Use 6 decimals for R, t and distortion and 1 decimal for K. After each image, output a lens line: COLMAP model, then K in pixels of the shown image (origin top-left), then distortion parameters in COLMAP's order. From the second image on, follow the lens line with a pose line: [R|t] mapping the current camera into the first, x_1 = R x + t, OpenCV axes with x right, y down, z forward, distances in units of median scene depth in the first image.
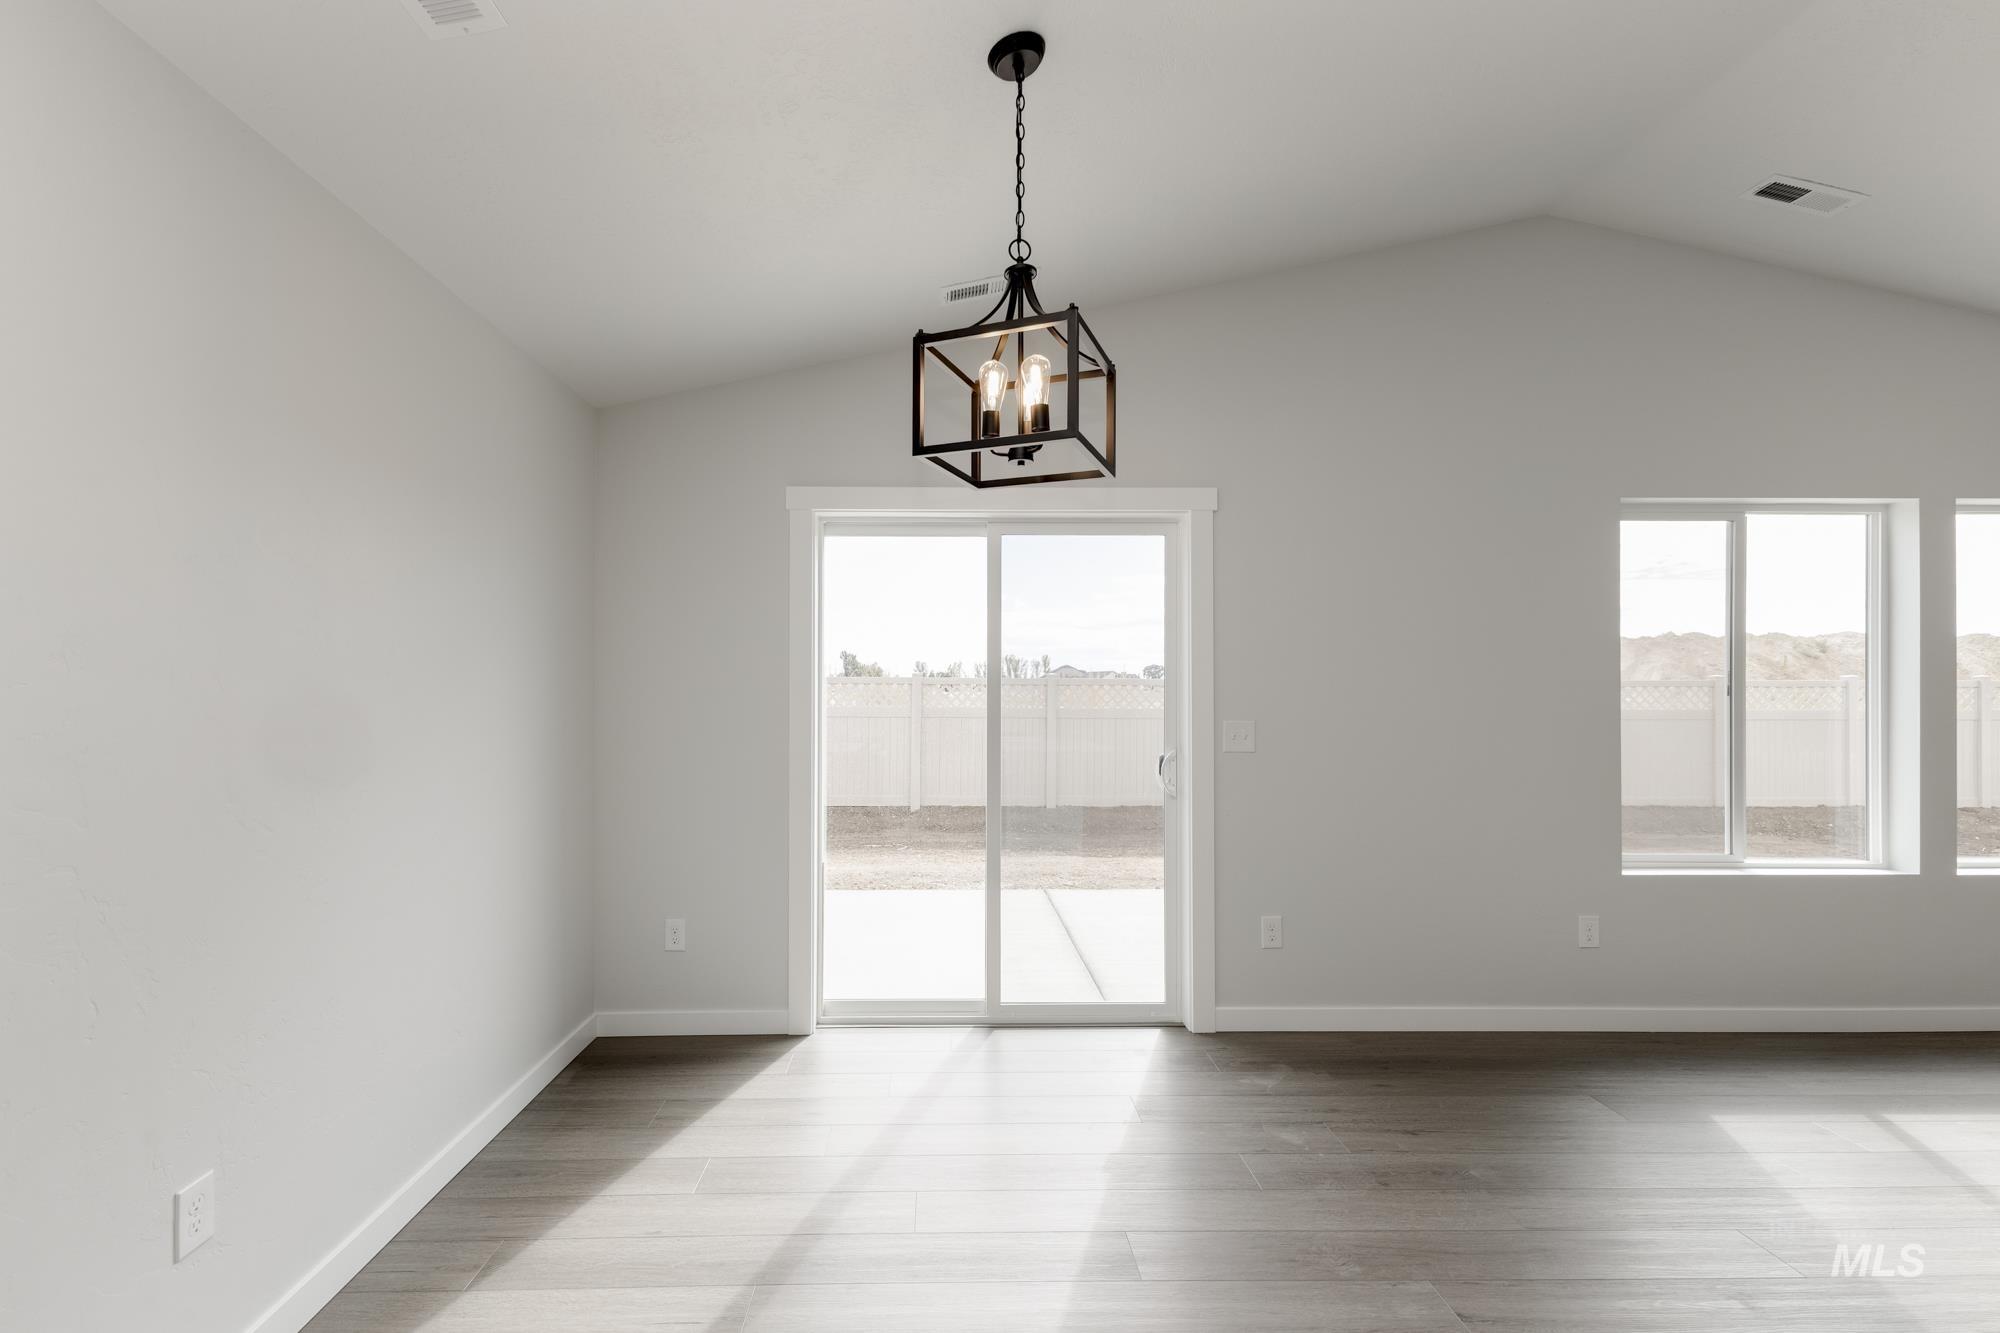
lens RADIAL K [[886.7, 0, 997.5], [0, 886.7, 681.6], [0, 0, 1]] dist [0.009144, 0.000958]
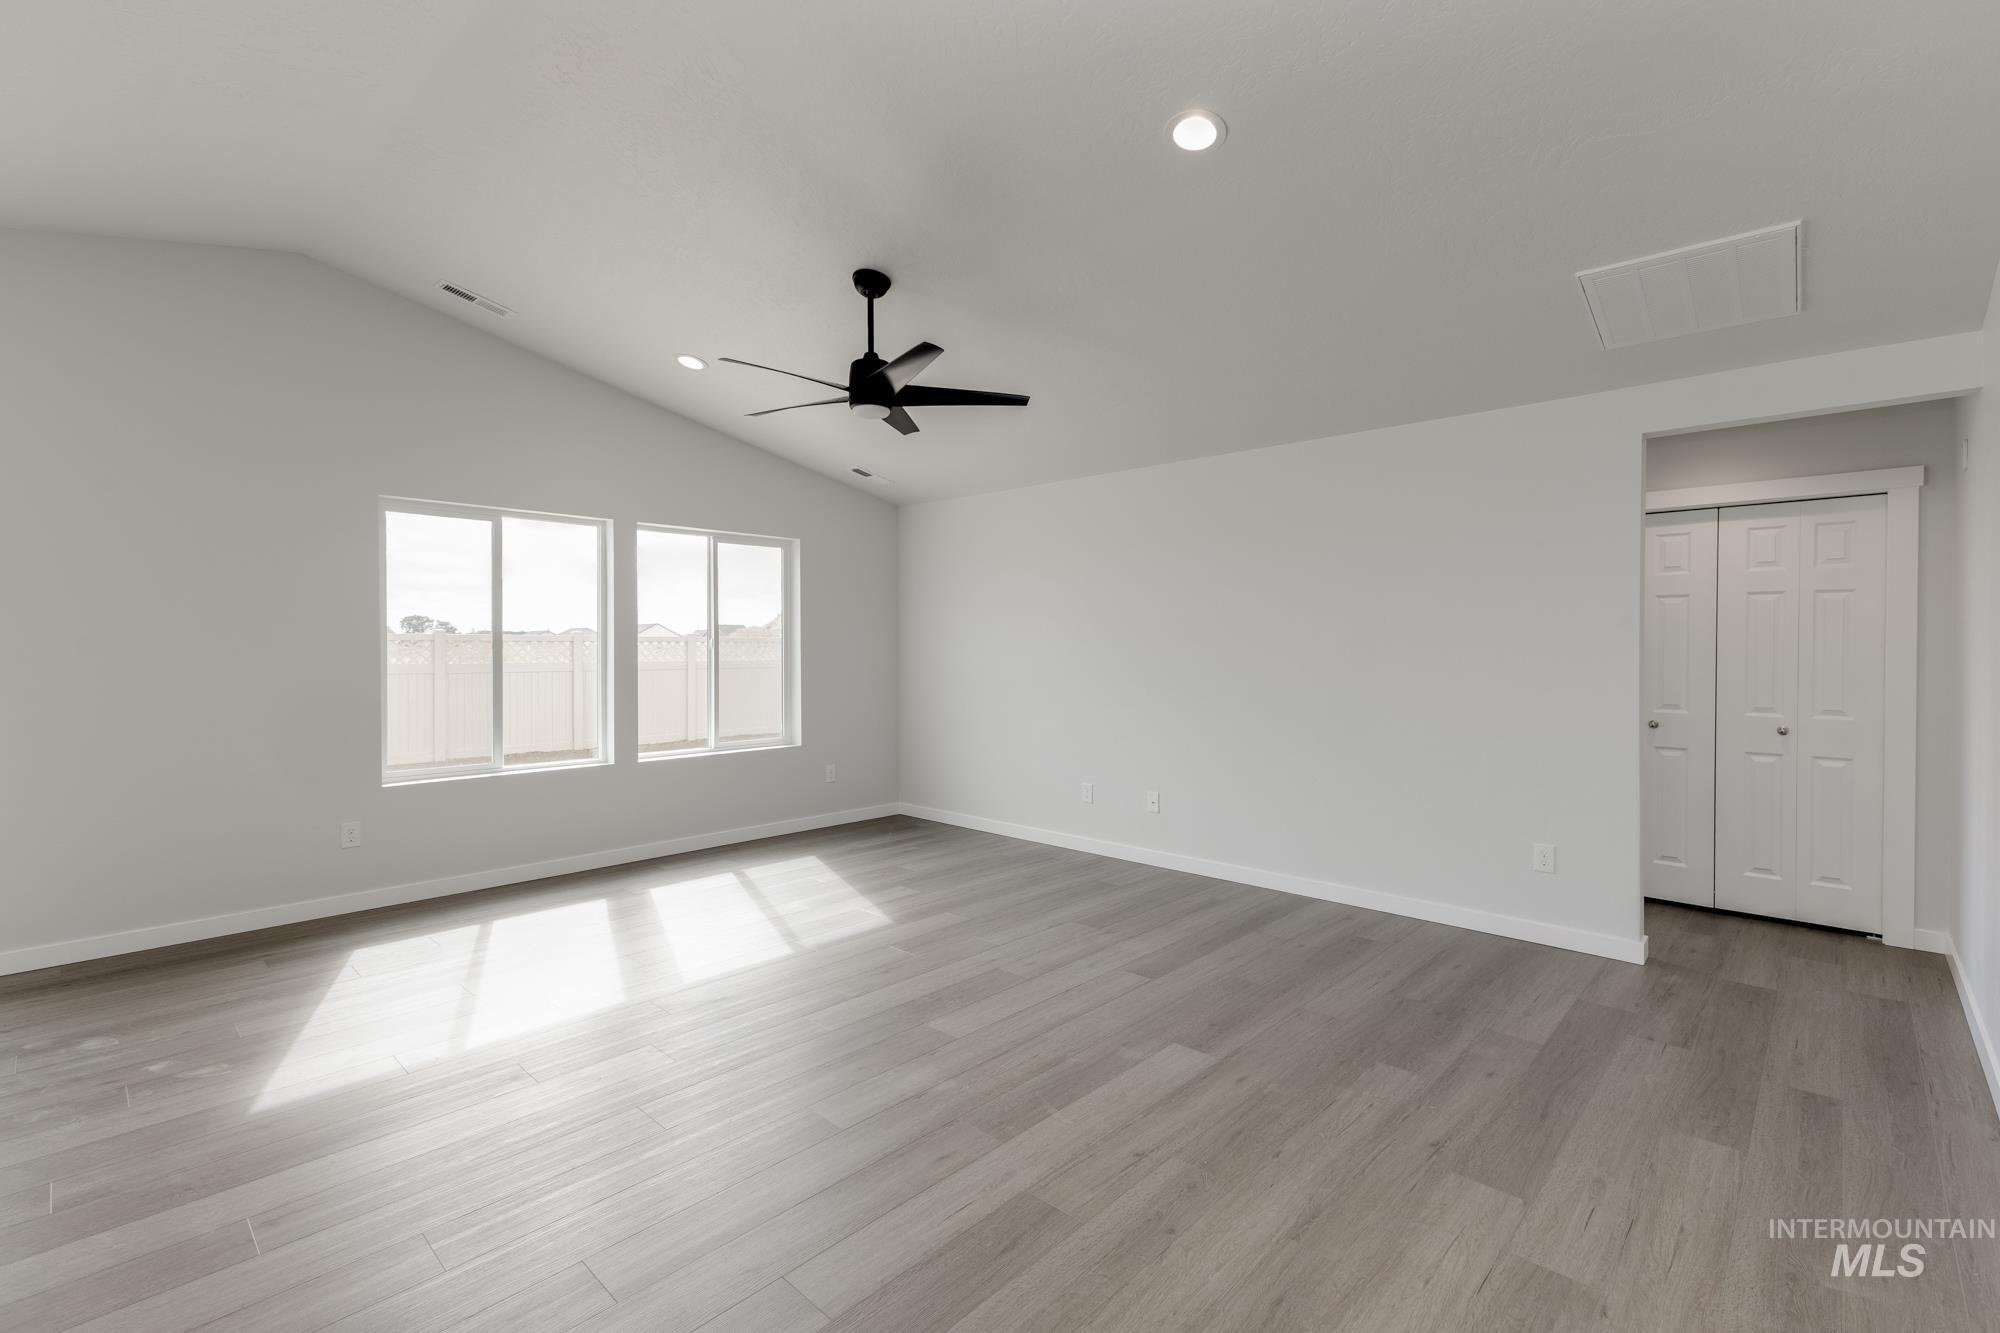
lens RADIAL K [[886.7, 0, 1005.4], [0, 886.7, 662.9], [0, 0, 1]] dist [0.009144, 0.000958]
pose [[0.698678, -0.013995, 0.715299, 0.398524], [-0.005752, 0.999666, 0.025178, -0.002843], [-0.715413, -0.021706, 0.698365, -0.517570]]
